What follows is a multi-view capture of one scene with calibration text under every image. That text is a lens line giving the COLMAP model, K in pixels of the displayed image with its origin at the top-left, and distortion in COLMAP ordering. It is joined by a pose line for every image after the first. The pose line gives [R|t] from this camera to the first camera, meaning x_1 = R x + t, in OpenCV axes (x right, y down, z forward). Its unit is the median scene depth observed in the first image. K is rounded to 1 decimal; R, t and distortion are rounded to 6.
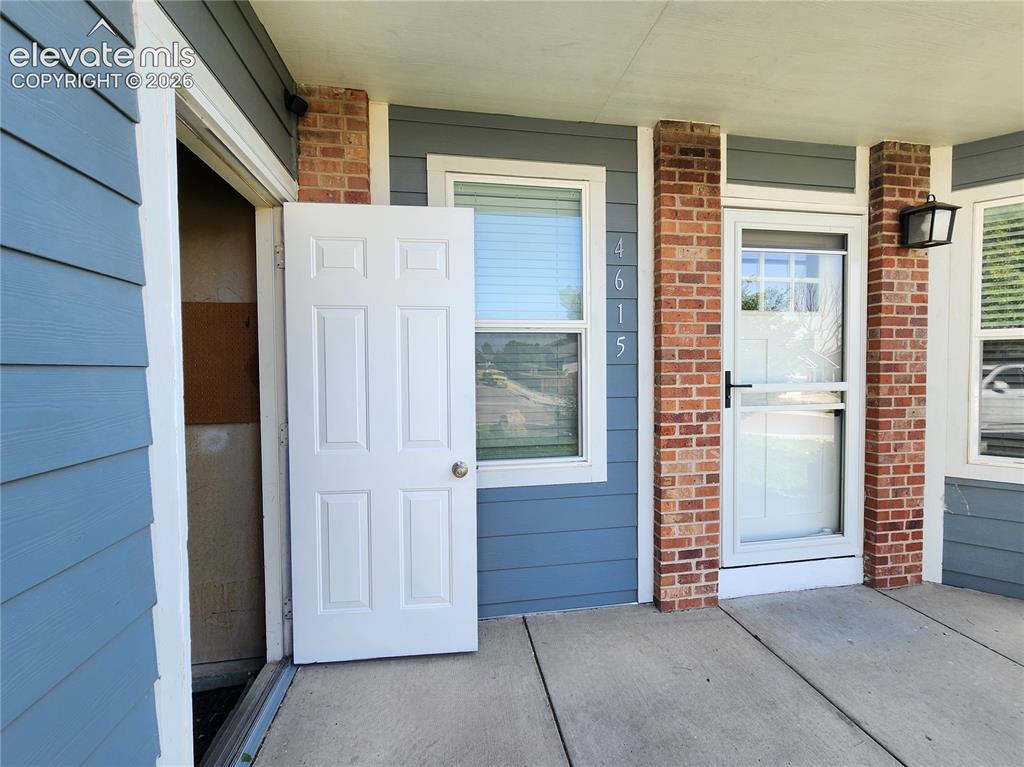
lens RADIAL K [[424.2, 0, 511.8], [0, 424.2, 381.0], [0, 0, 1]] dist [-0.000160, -0.001197]
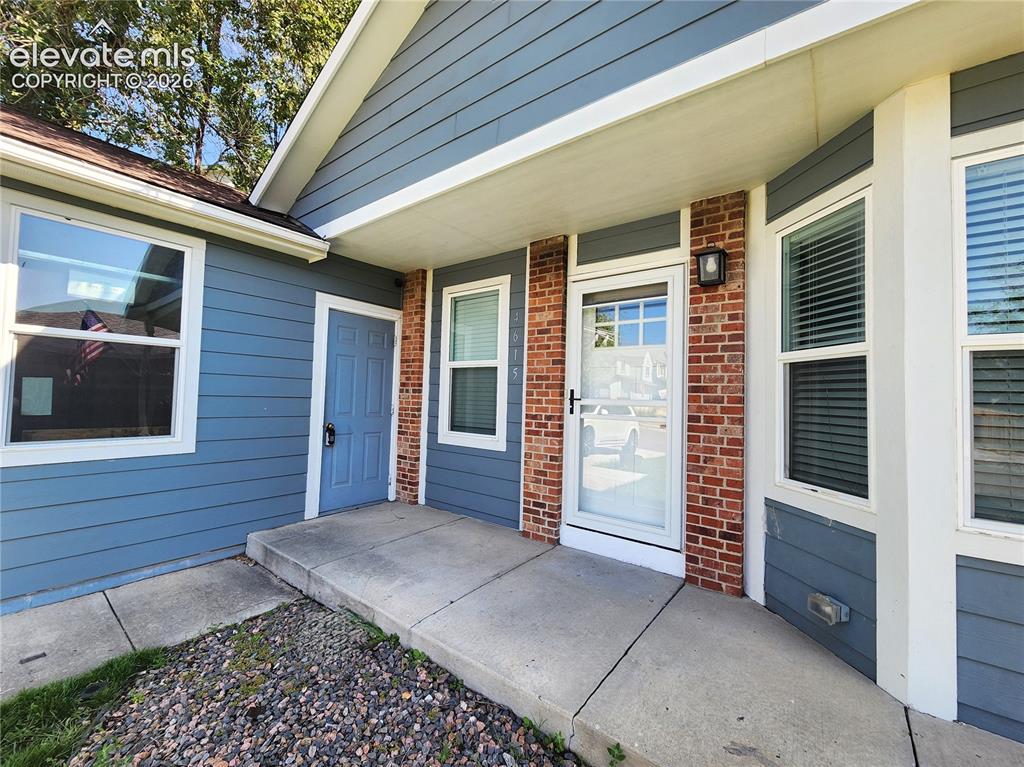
lens RADIAL K [[424.2, 0, 512.5], [0, 424.2, 383.1], [0, 0, 1]] dist [-0.000160, -0.001197]
pose [[0.679274, 0.002870, -0.733879, 1.487102], [-0.057220, 0.997155, -0.049062, 0.040387], [0.731651, 0.075319, 0.677506, -0.168646]]
